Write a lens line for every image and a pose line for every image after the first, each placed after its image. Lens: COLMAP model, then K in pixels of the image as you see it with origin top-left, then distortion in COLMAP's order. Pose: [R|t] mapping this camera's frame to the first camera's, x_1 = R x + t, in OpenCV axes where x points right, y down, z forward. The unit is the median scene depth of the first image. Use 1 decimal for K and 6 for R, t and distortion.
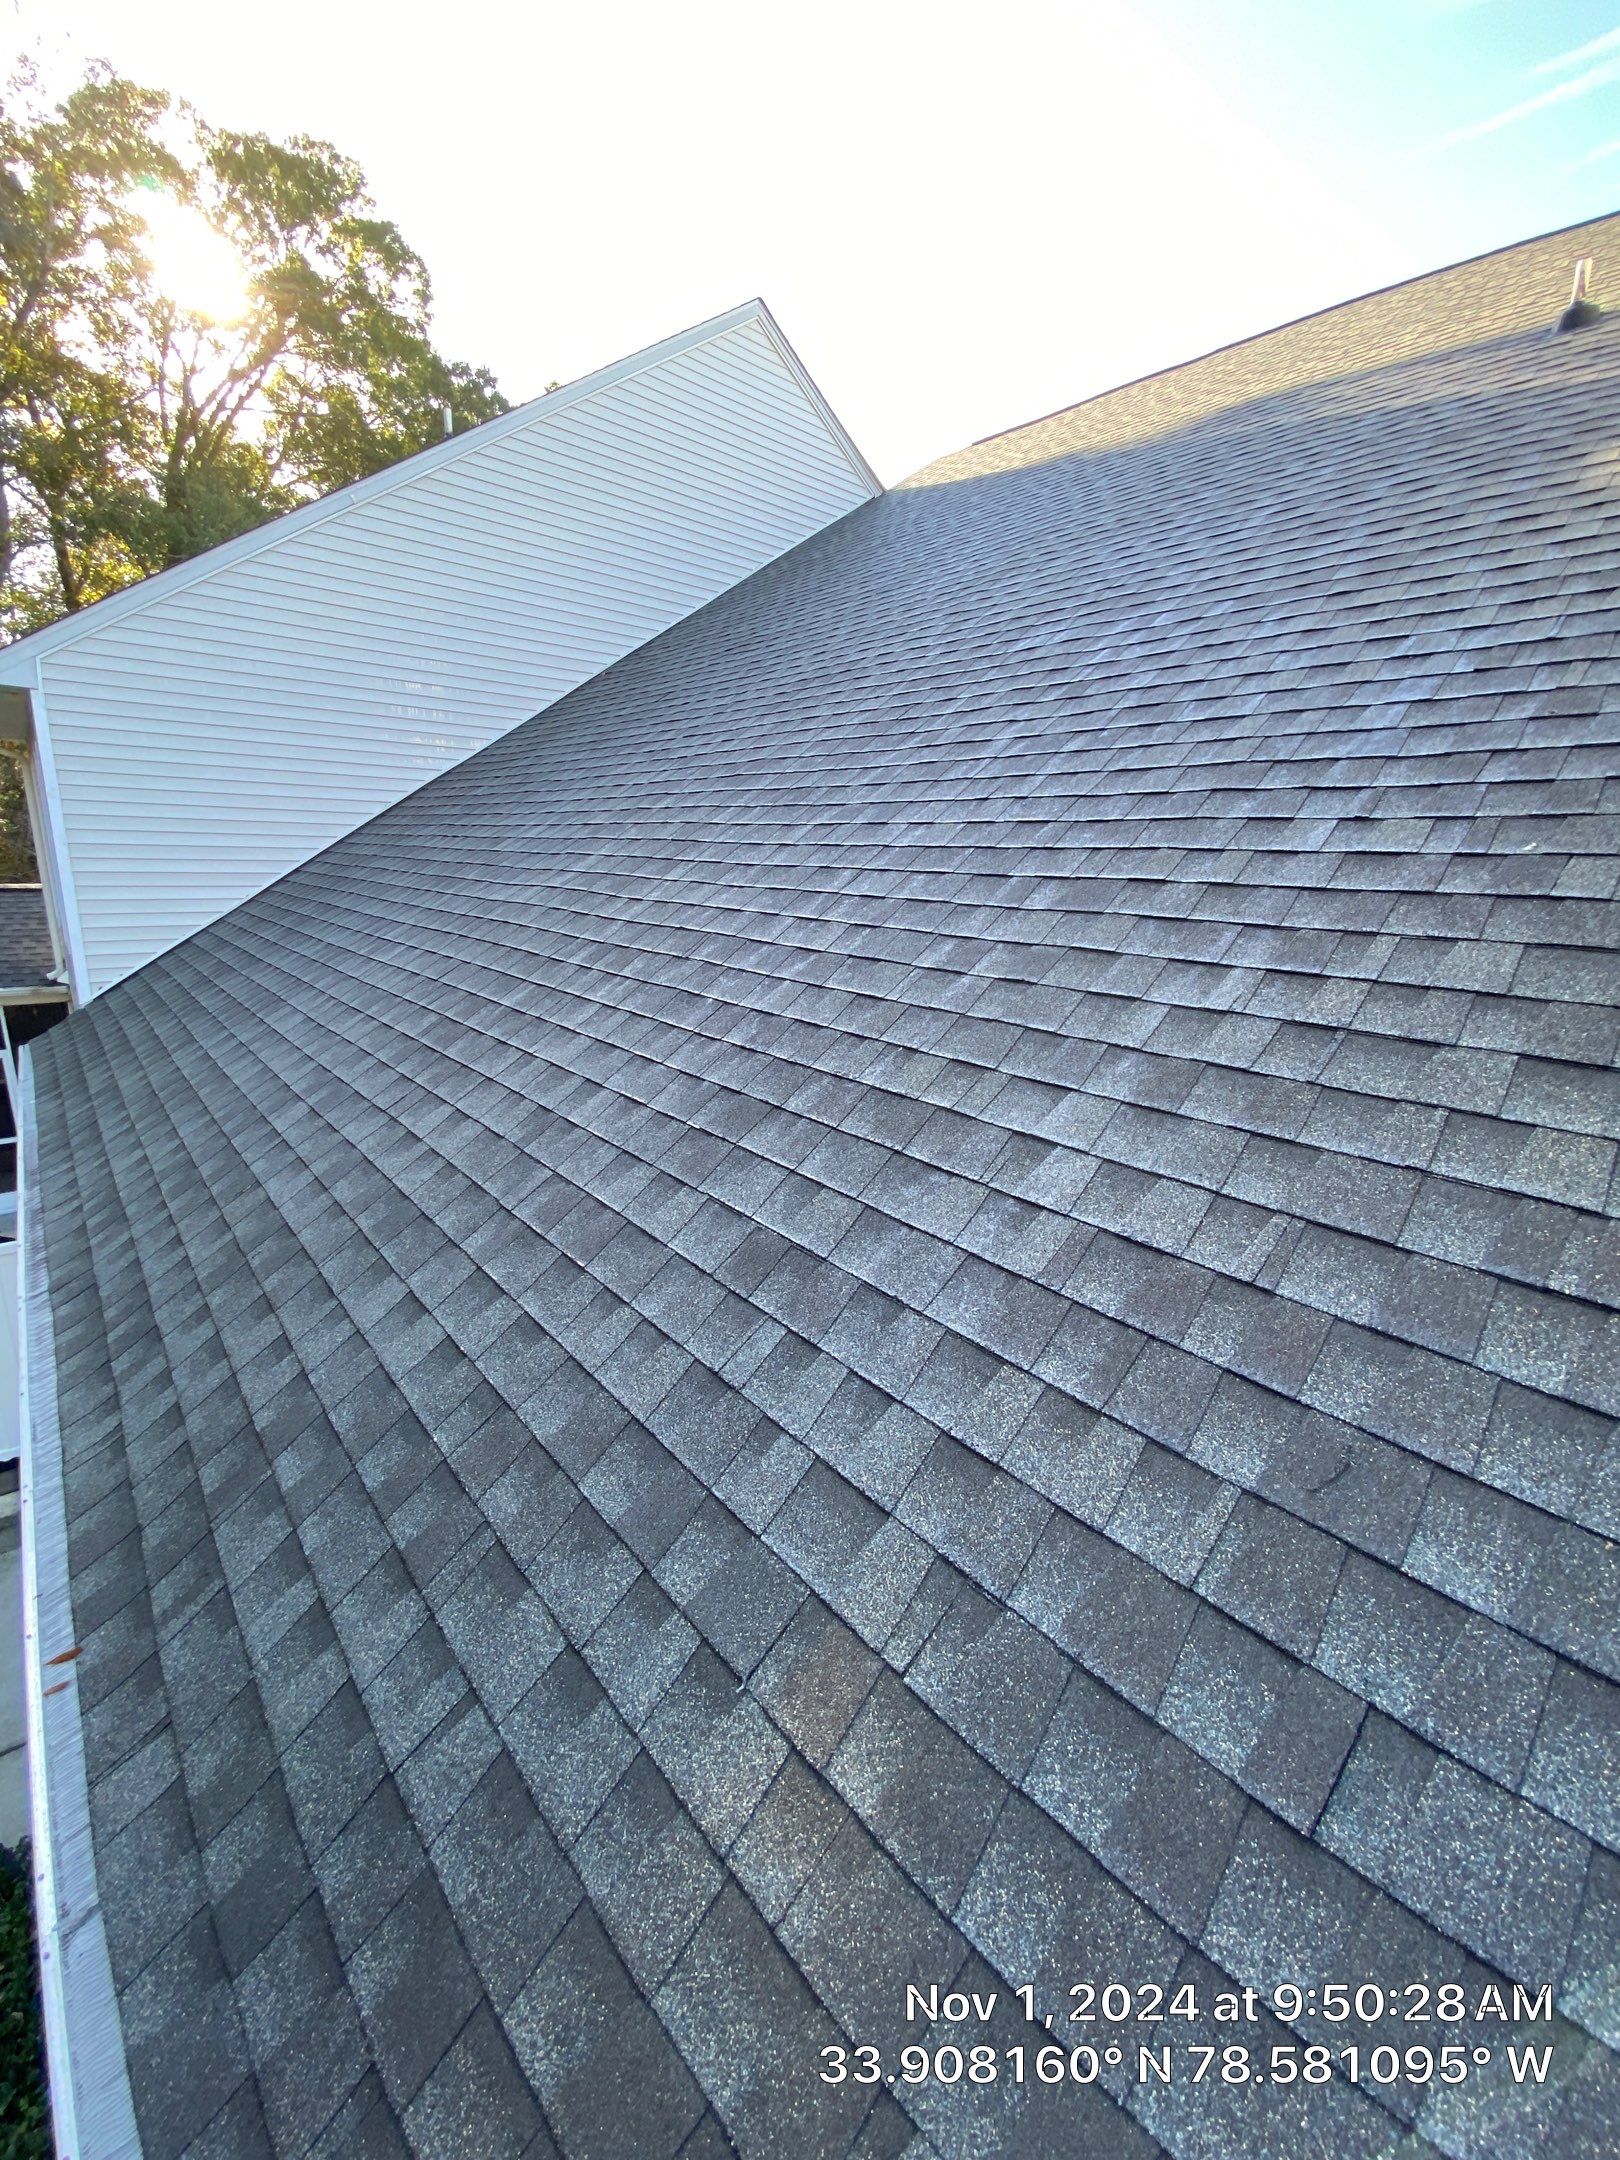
lens RADIAL K [[890.2, 0, 793.6], [0, 890.2, 1070.7], [0, 0, 1]] dist [0.000146, -0.001496]
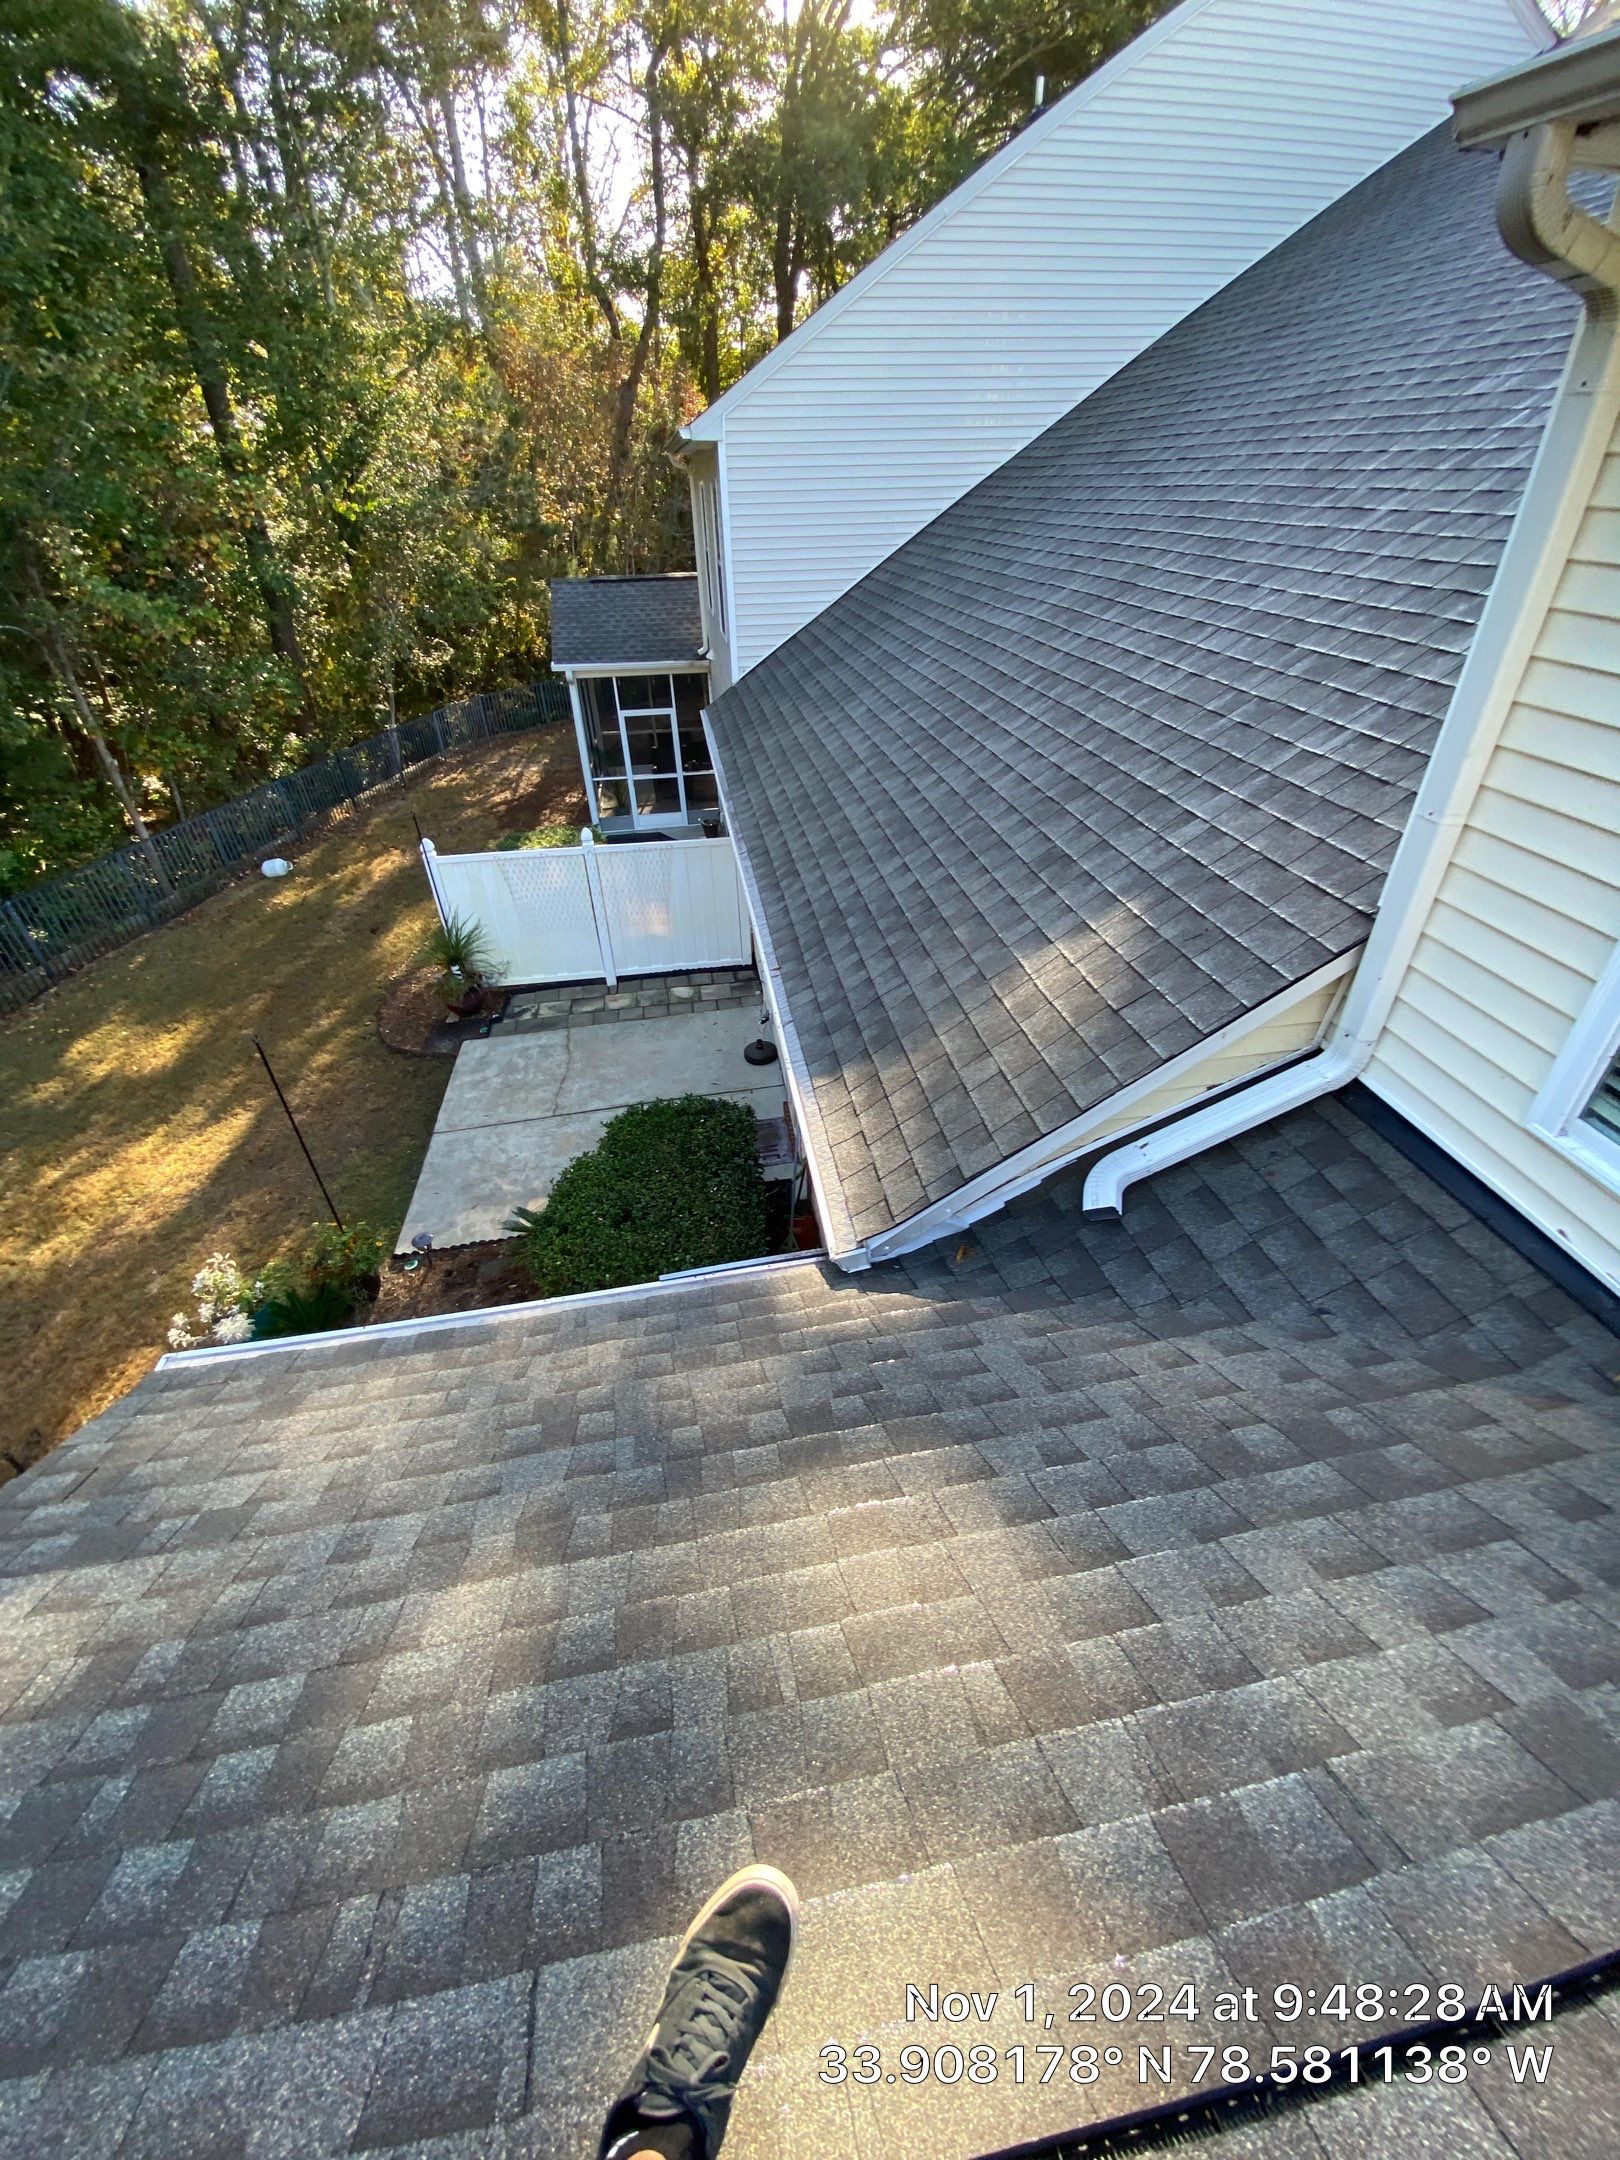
lens RADIAL K [[890.2, 0, 817.3], [0, 890.2, 1080.6], [0, 0, 1]] dist [0.000146, -0.001496]
pose [[0.857284, 0.242573, -0.454117, 0.430582], [-0.069367, 0.928427, 0.364982, -0.028618], [0.510149, -0.281392, 0.812752, -0.875845]]
